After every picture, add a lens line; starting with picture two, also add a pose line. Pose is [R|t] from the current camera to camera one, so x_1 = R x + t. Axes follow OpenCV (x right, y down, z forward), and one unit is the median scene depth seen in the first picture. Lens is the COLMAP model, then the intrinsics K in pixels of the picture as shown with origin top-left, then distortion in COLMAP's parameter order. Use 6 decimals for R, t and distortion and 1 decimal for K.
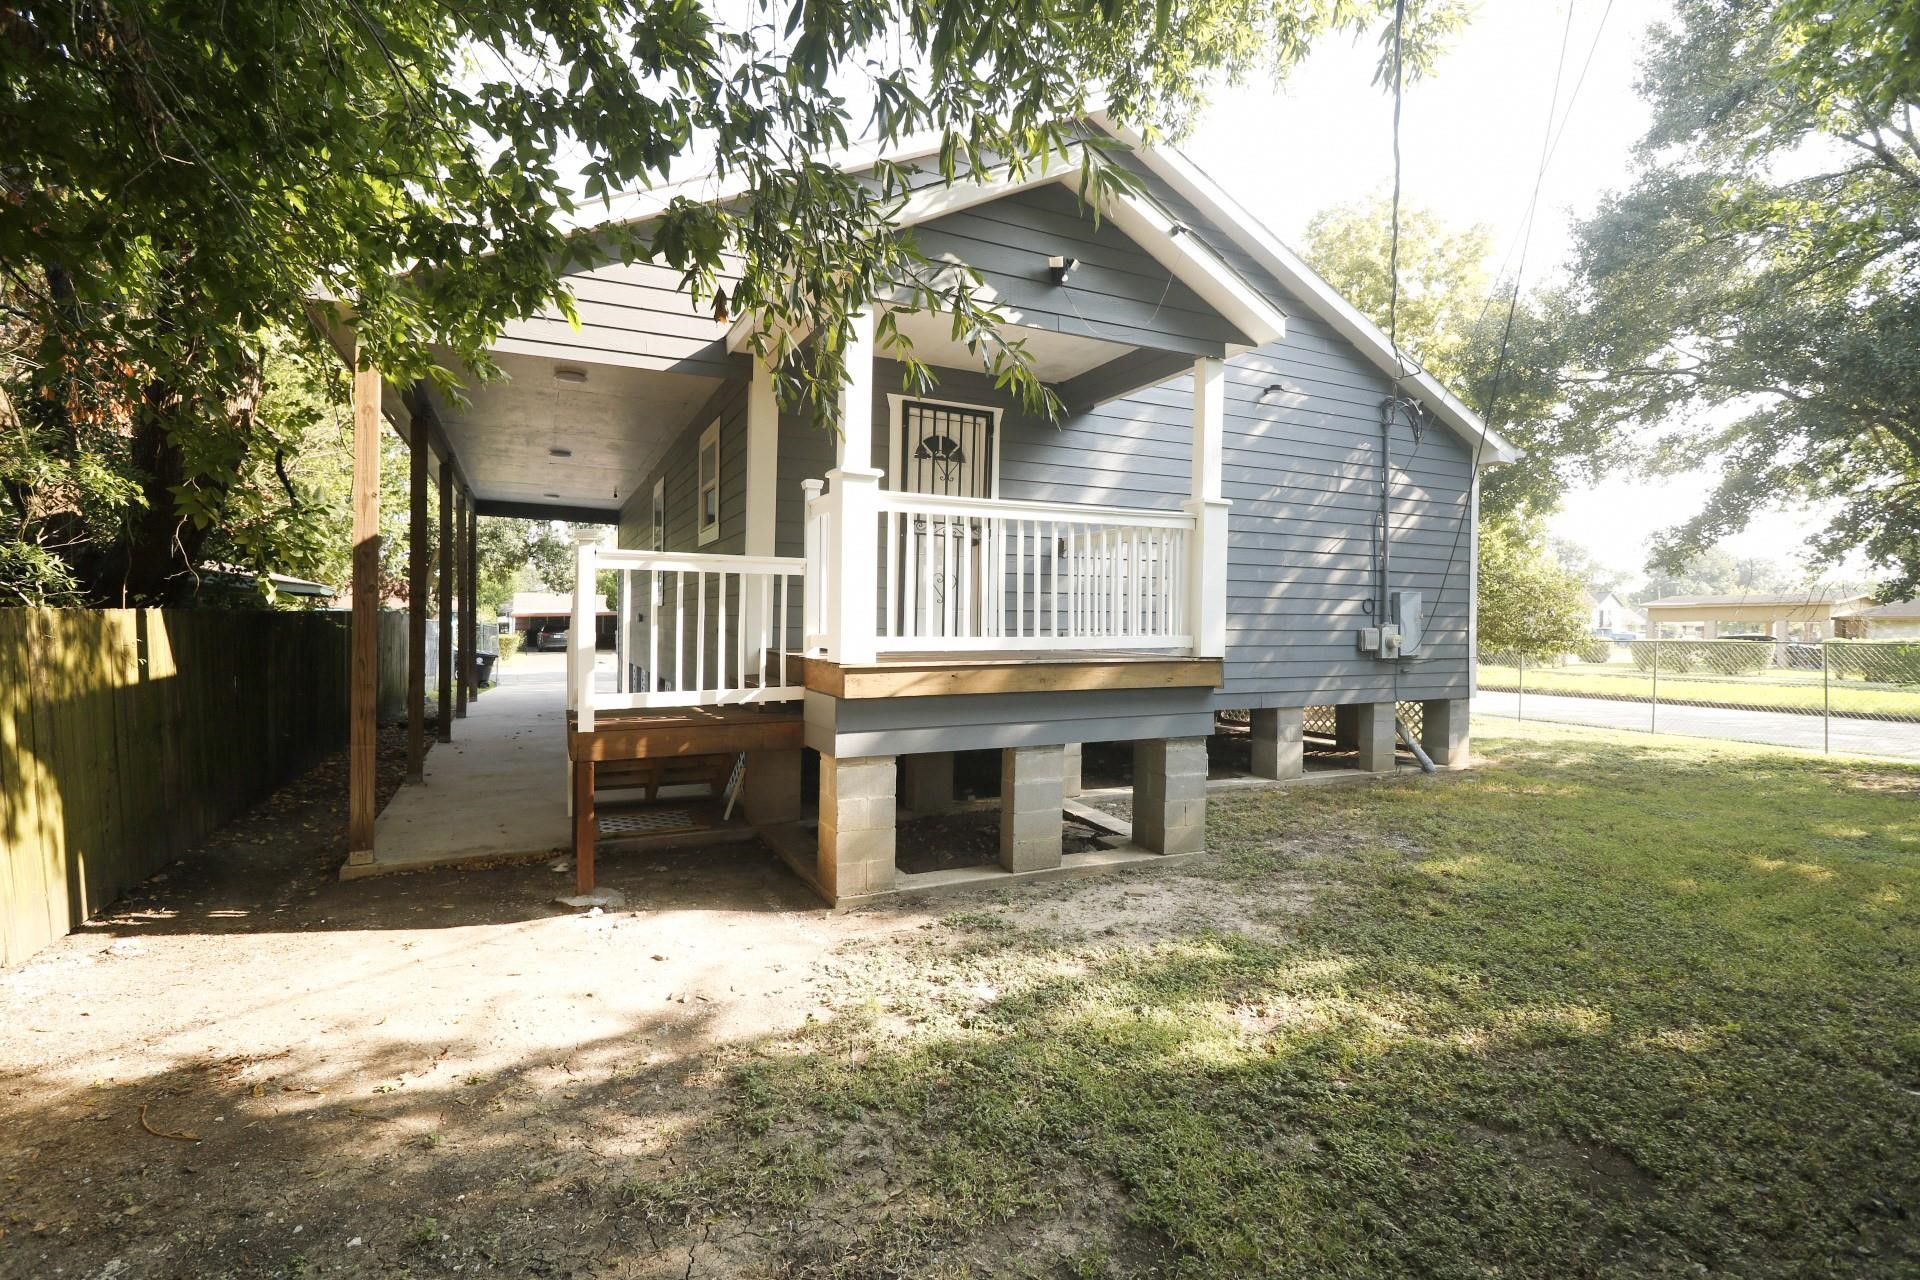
lens RADIAL K [[858.7, 0, 965.8], [0, 858.7, 644.0], [0, 0, 1]] dist [-0.011369, -0.000019]
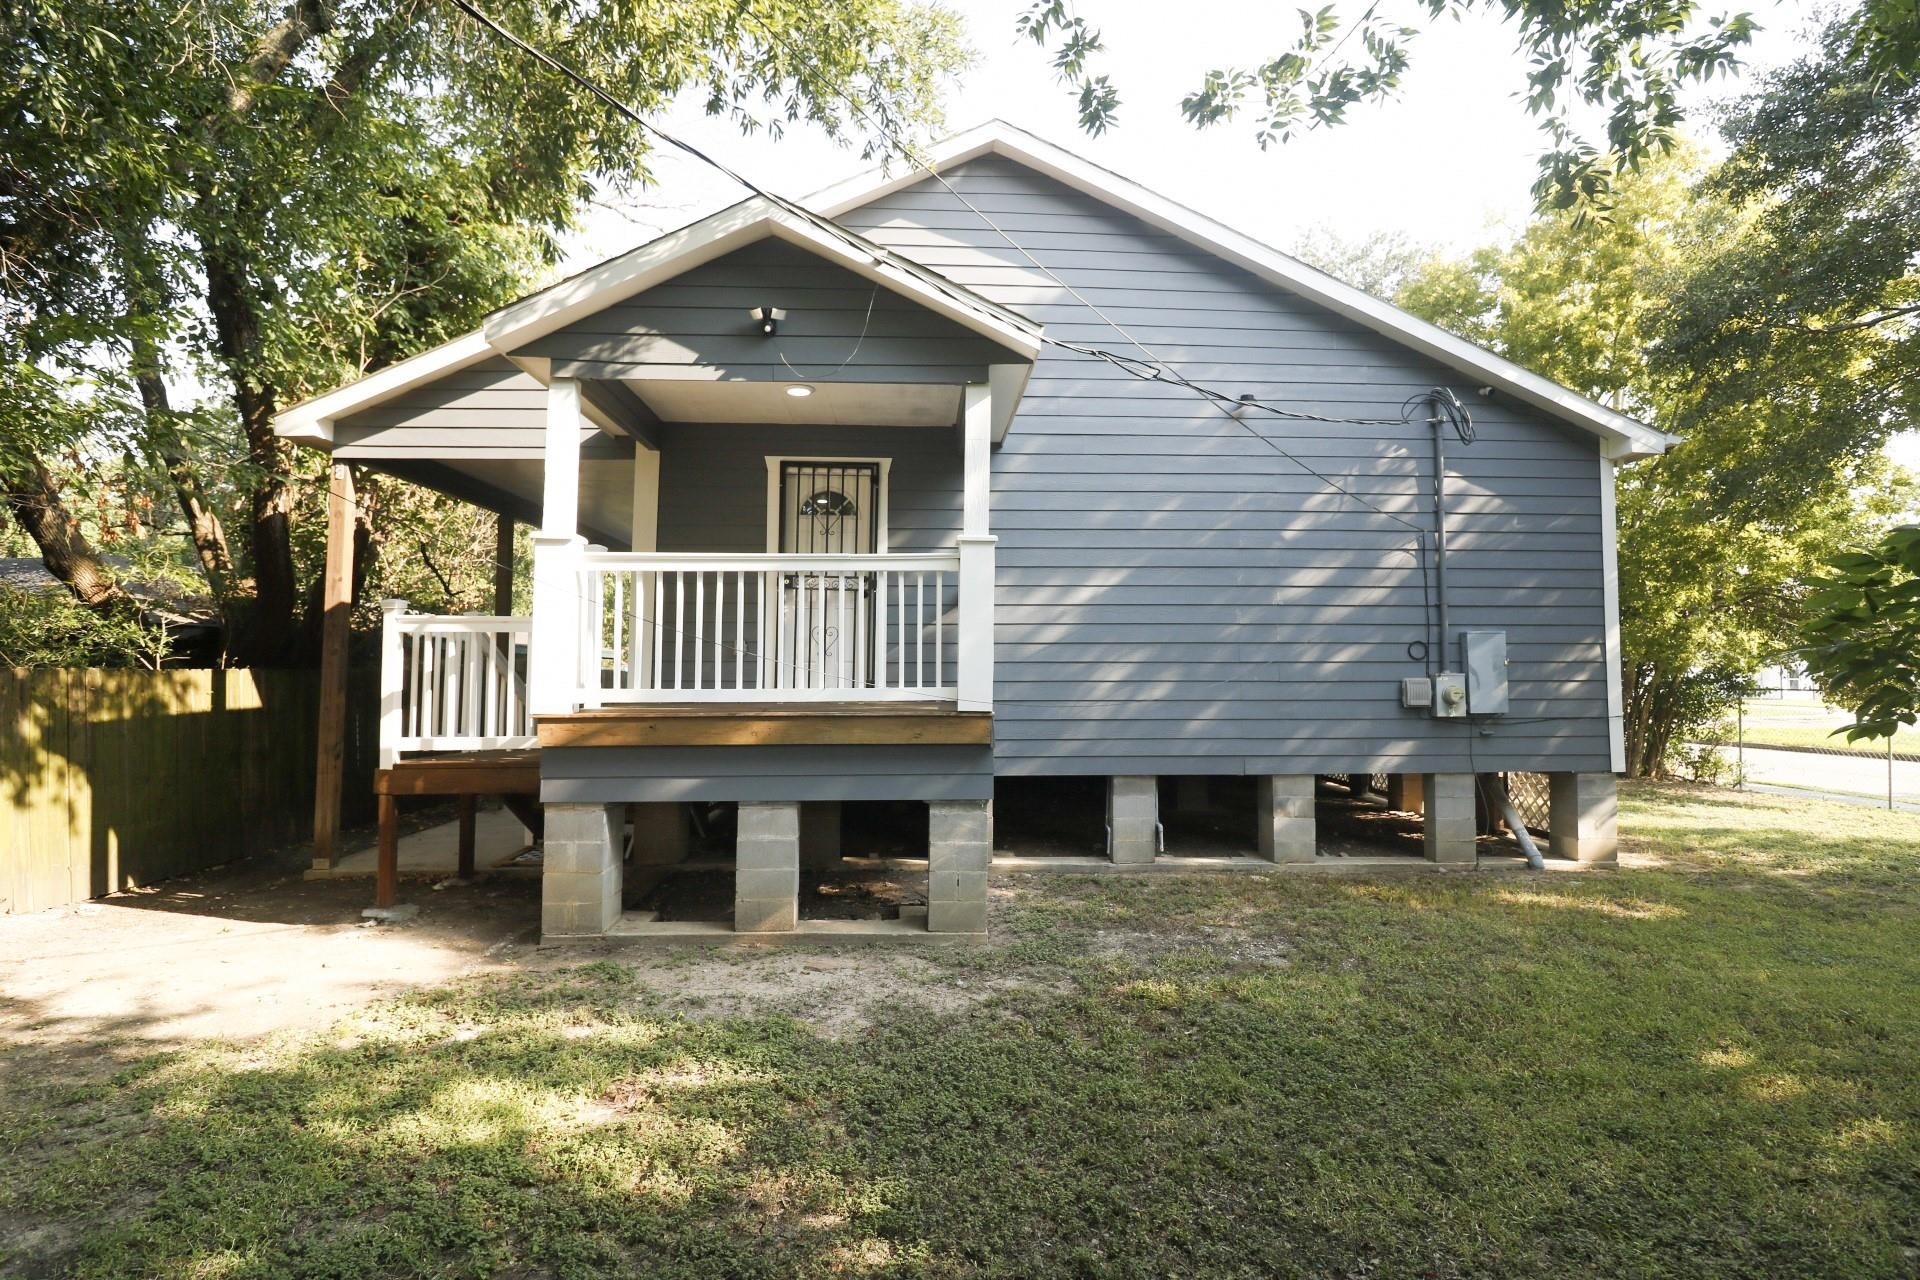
lens RADIAL K [[858.7, 0, 962.9], [0, 858.7, 646.2], [0, 0, 1]] dist [-0.011369, -0.000019]
pose [[0.923697, -0.021833, -0.382502, 0.614804], [-0.001804, 0.998116, -0.061326, 0.002223], [0.383121, 0.057337, 0.921917, 0.166490]]
